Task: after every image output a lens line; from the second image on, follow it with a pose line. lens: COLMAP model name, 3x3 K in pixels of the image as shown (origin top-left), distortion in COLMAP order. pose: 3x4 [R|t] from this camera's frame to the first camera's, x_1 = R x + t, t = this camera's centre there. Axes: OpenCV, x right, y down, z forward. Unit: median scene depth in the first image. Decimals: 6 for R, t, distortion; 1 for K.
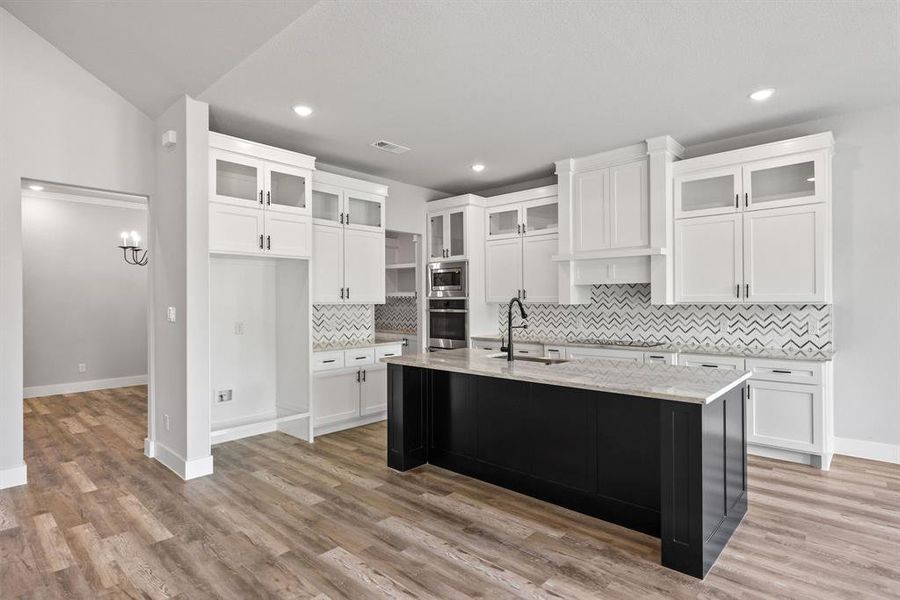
lens RADIAL K [[470.3, 0, 447.0], [0, 470.3, 298.9], [0, 0, 1]] dist [-0.003601, -0.000666]
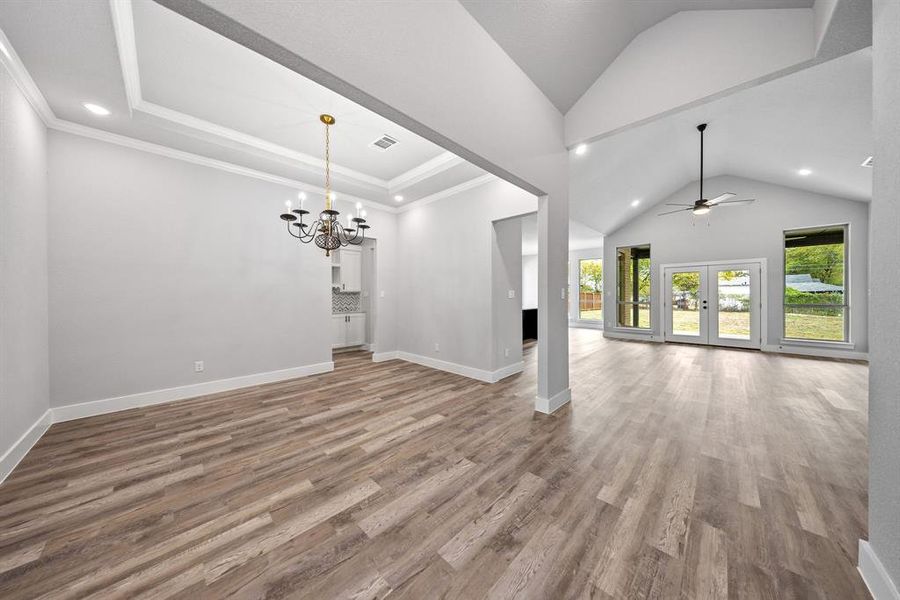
lens RADIAL K [[285.0, 0, 455.1], [0, 285.0, 295.7], [0, 0, 1]] dist [-0.005907, 0.000544]
pose [[0.018143, -0.001597, 0.999834, -1.474199], [0.001589, 0.999998, 0.001568, 0.029661], [-0.999834, 0.001561, 0.018146, 1.015265]]
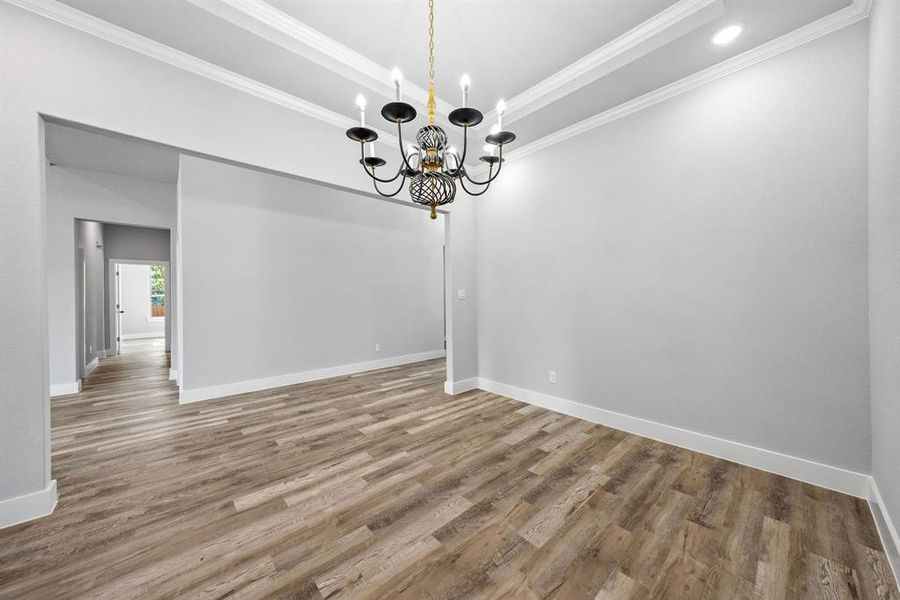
lens RADIAL K [[313.8, 0, 448.8], [0, 313.8, 294.0], [0, 0, 1]] dist [0.007579, -0.000328]
pose [[-0.096611, 0.004127, -0.995314, -0.443964], [0.008948, 0.999955, 0.003277, 0.027765], [0.995282, -0.008590, -0.096643, 1.379445]]
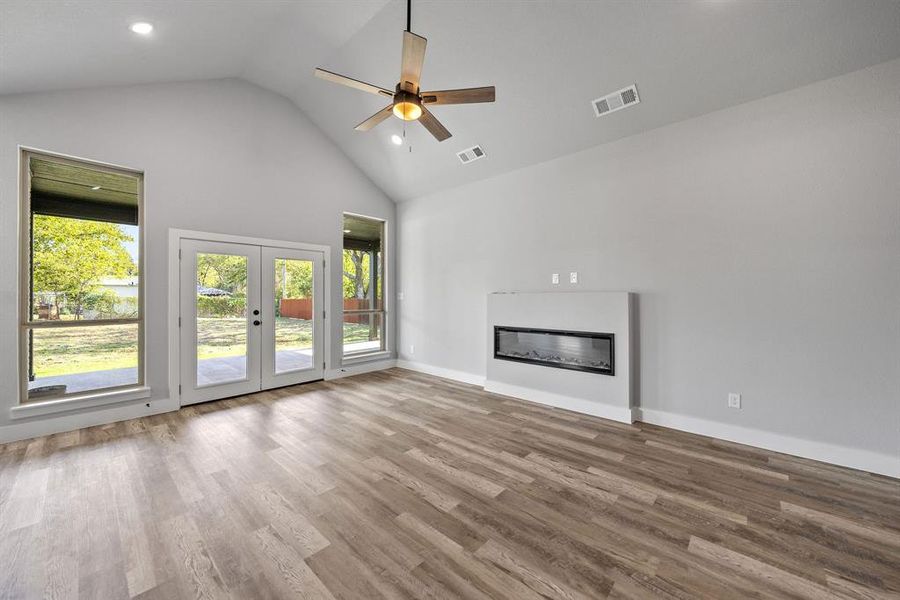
lens RADIAL K [[337.1, 0, 447.7], [0, 337.1, 292.4], [0, 0, 1]] dist [-0.002212, 0.000253]
pose [[-0.999958, 0.002617, -0.008769, -0.485210], [0.002728, 0.999915, -0.012735, 0.023992], [0.008735, -0.012758, -0.999880, 0.681709]]
